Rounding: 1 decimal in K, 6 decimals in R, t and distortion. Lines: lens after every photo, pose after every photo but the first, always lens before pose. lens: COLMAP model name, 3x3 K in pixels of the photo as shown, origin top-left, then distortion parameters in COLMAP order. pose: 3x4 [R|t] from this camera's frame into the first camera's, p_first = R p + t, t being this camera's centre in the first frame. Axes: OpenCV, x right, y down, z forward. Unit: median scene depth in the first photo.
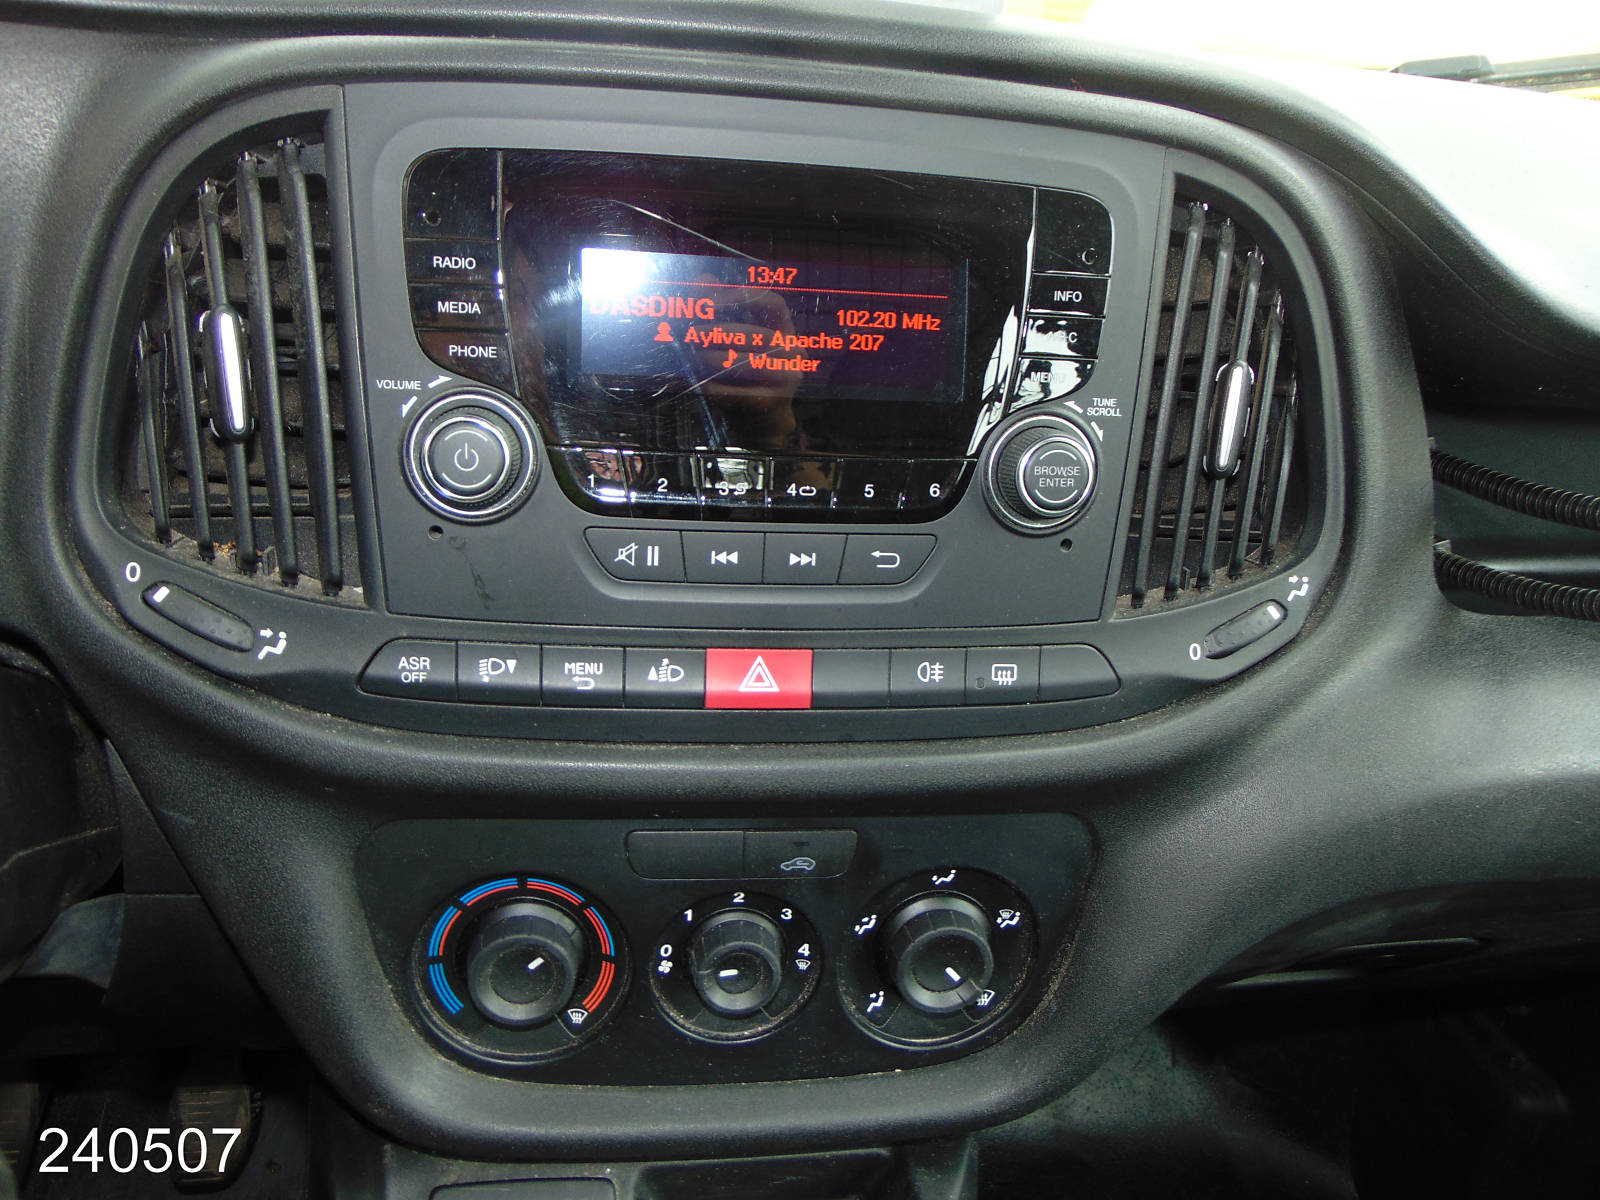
lens RADIAL K [[1158.9, 0, 801.0], [0, 1158.9, 596.2], [0, 0, 1]] dist [-0.004472, 0.003184]
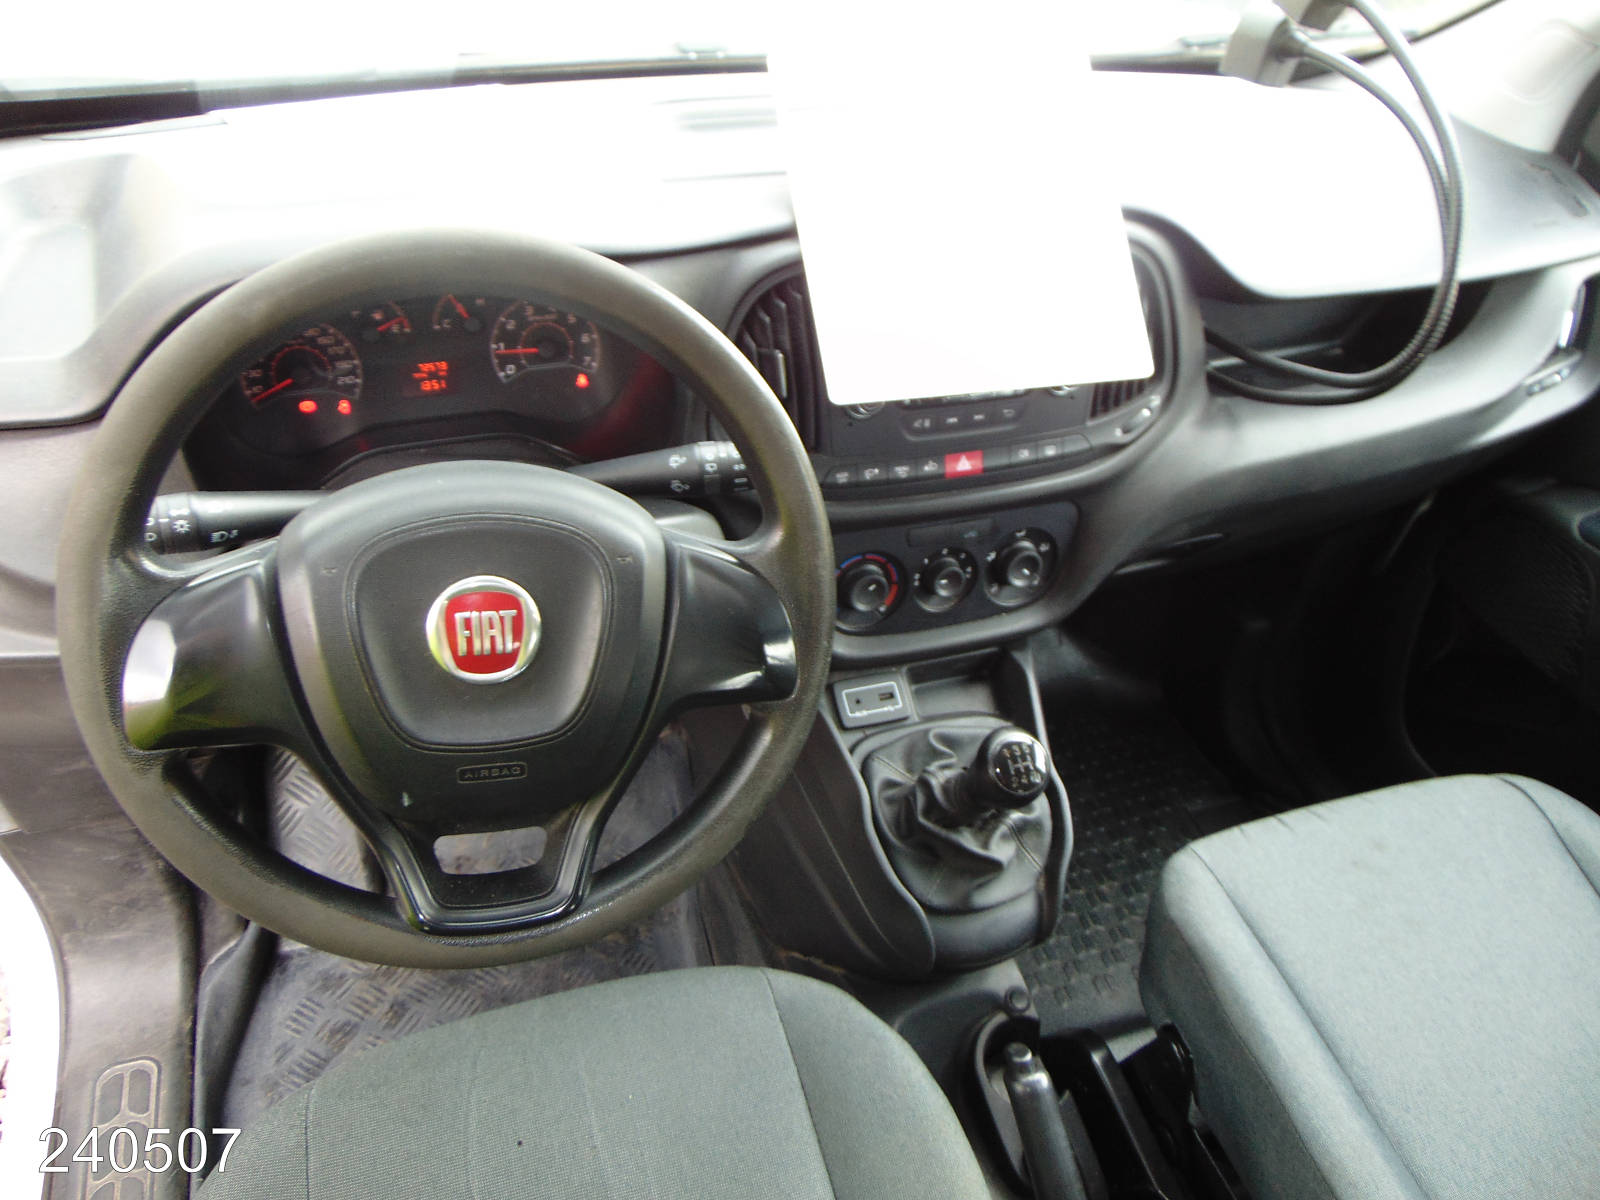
lens RADIAL K [[1158.9, 0, 798.3], [0, 1158.9, 602.9], [0, 0, 1]] dist [-0.004472, 0.003184]
pose [[0.979418, -0.136763, 0.148449, -0.757322], [0.096226, 0.962876, 0.252210, -0.293685], [-0.177431, -0.232734, 0.956218, -1.359802]]
